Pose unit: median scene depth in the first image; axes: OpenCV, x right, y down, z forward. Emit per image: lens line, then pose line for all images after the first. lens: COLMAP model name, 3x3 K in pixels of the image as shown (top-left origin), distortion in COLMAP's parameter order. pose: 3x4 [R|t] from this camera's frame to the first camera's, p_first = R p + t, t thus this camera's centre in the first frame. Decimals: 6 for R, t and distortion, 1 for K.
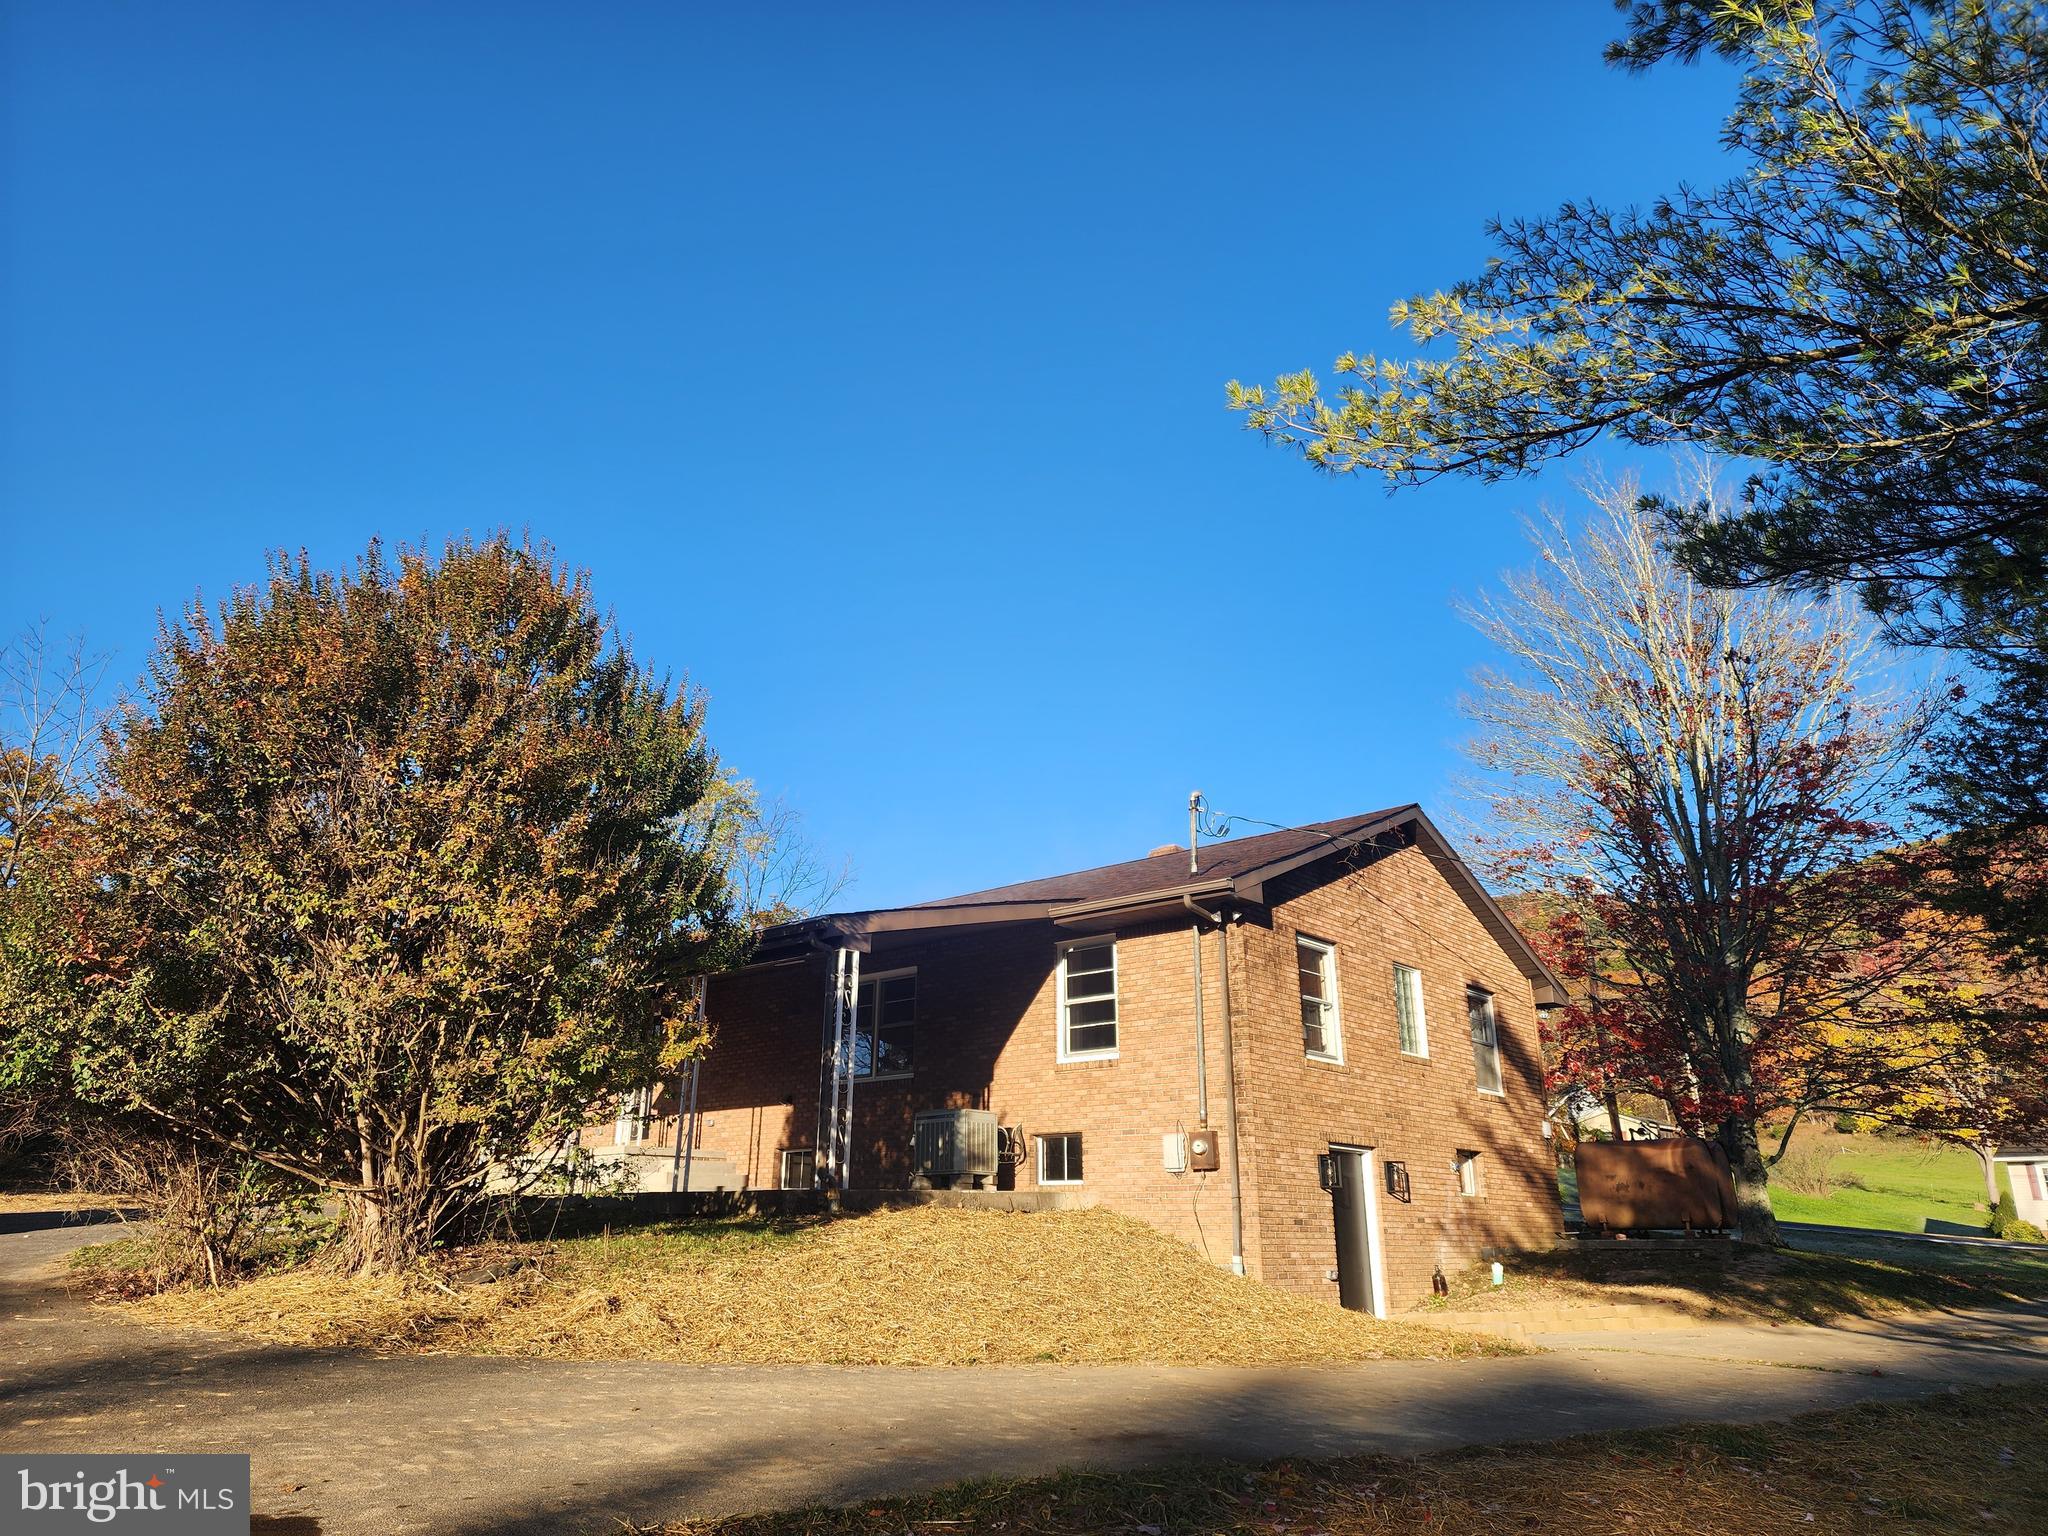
lens RADIAL K [[1293.7, 0, 992.0], [0, 1293.7, 756.7], [0, 0, 1]] dist [0.062222, -0.044880]
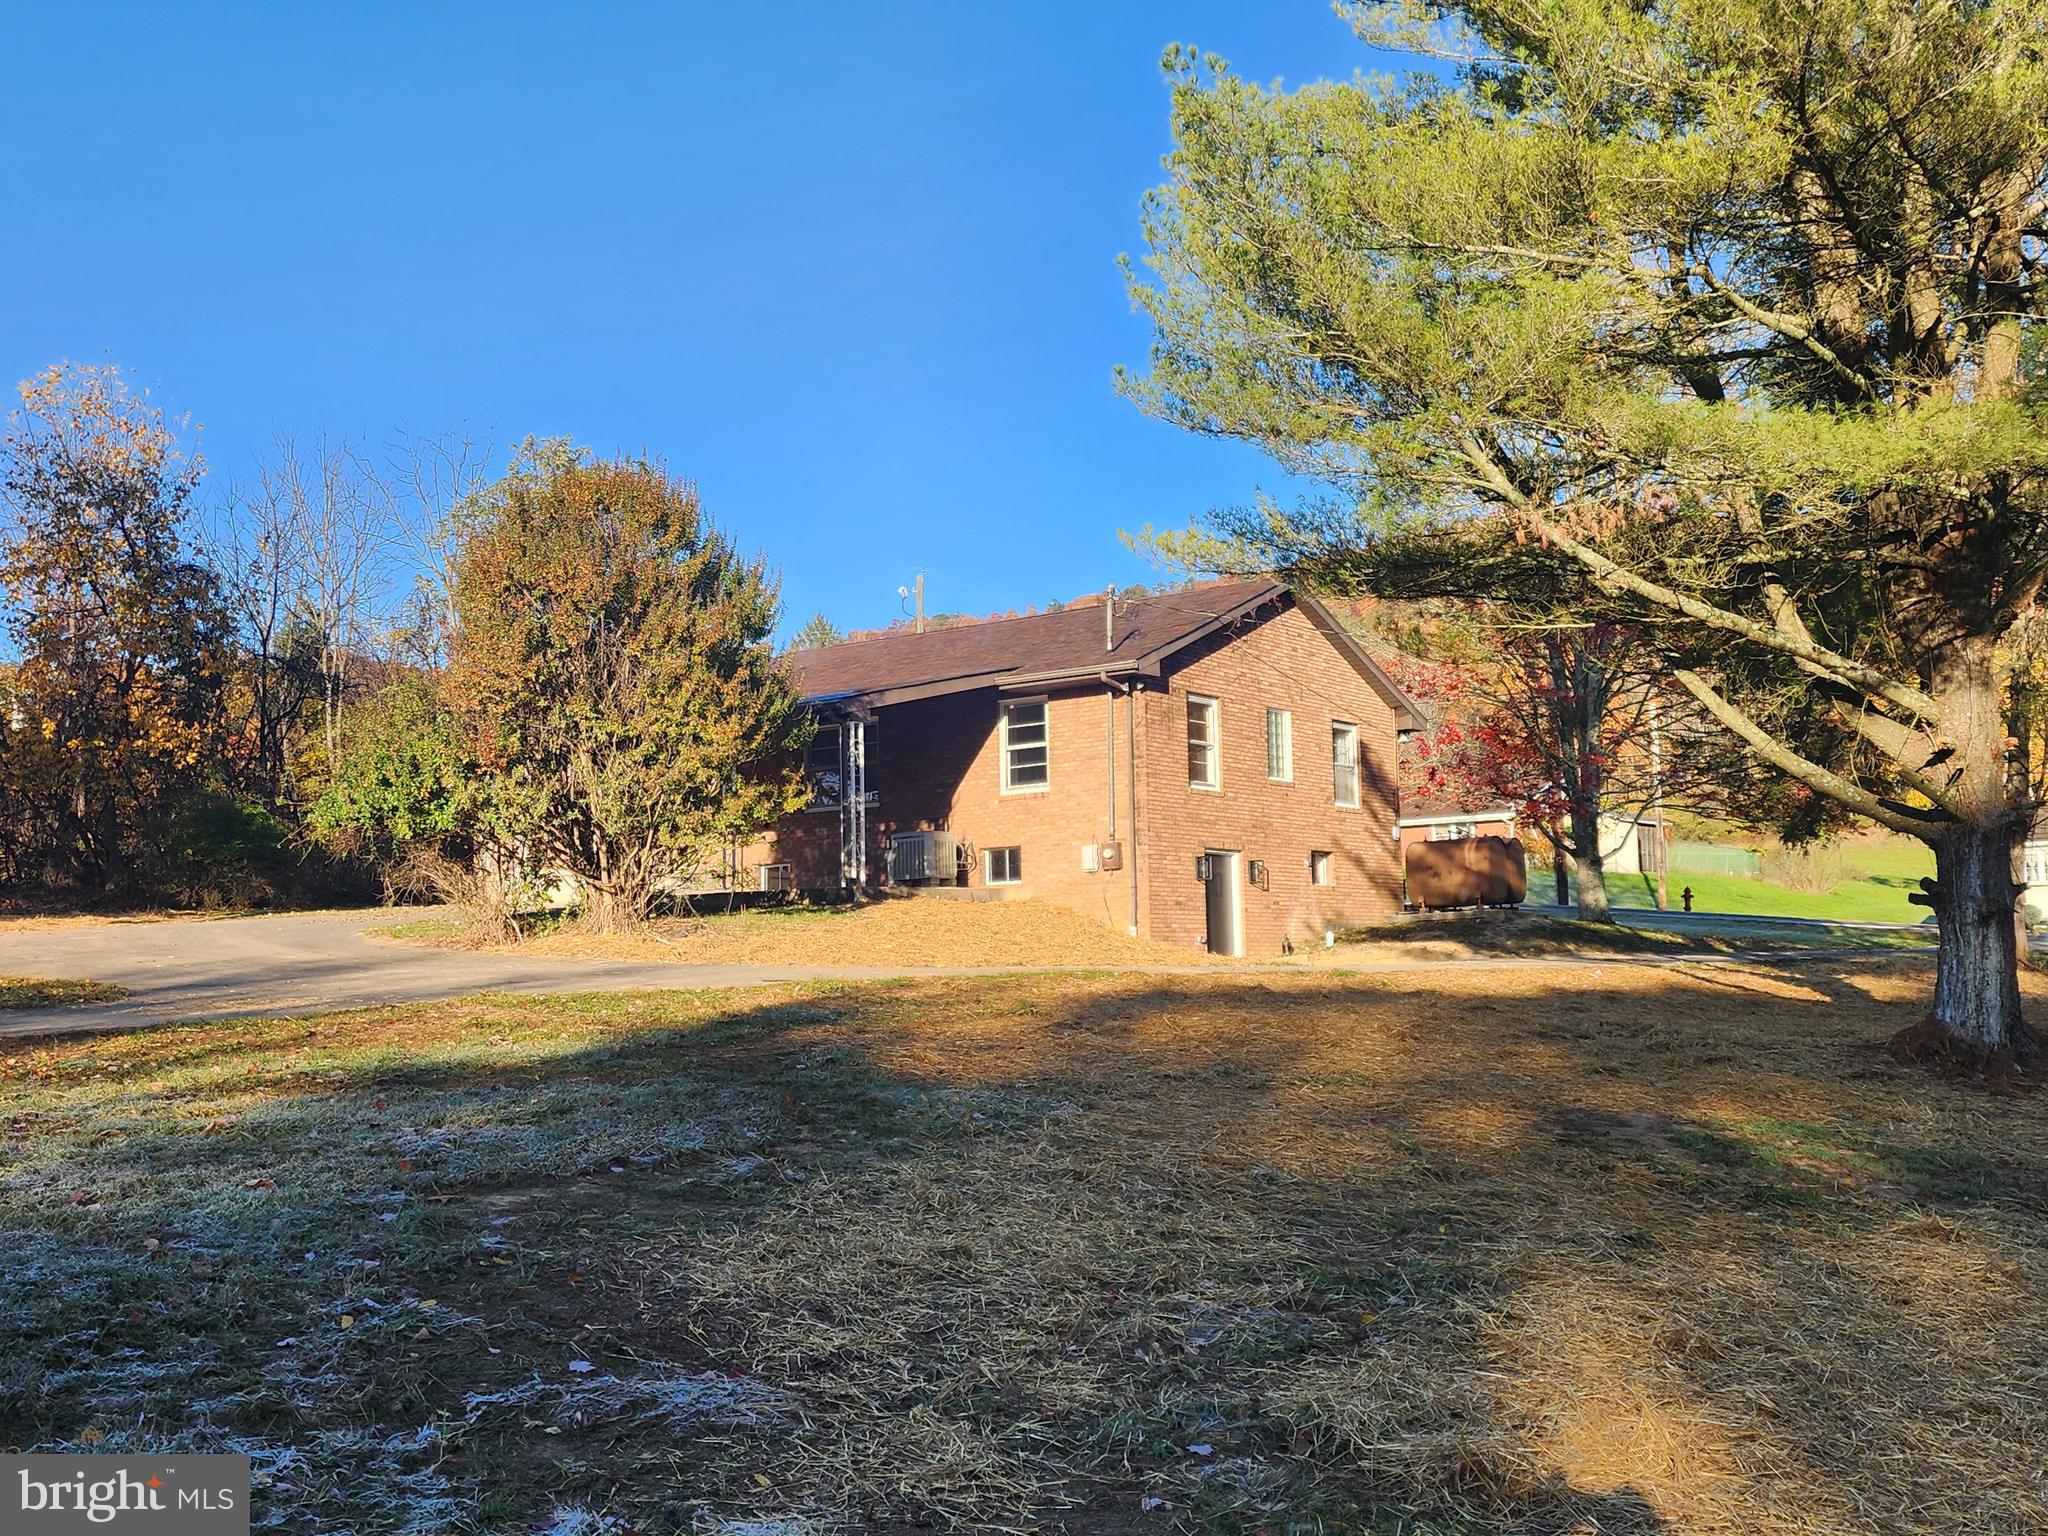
lens RADIAL K [[1638.5, 0, 1024.6], [0, 1638.5, 821.8], [0, 0, 1]] dist [0.104464, -0.108892]
pose [[0.995087, -0.021638, 0.096608, -0.084648], [-0.004412, 0.965160, 0.261622, -0.164457], [-0.098903, -0.260763, 0.960323, -0.573063]]
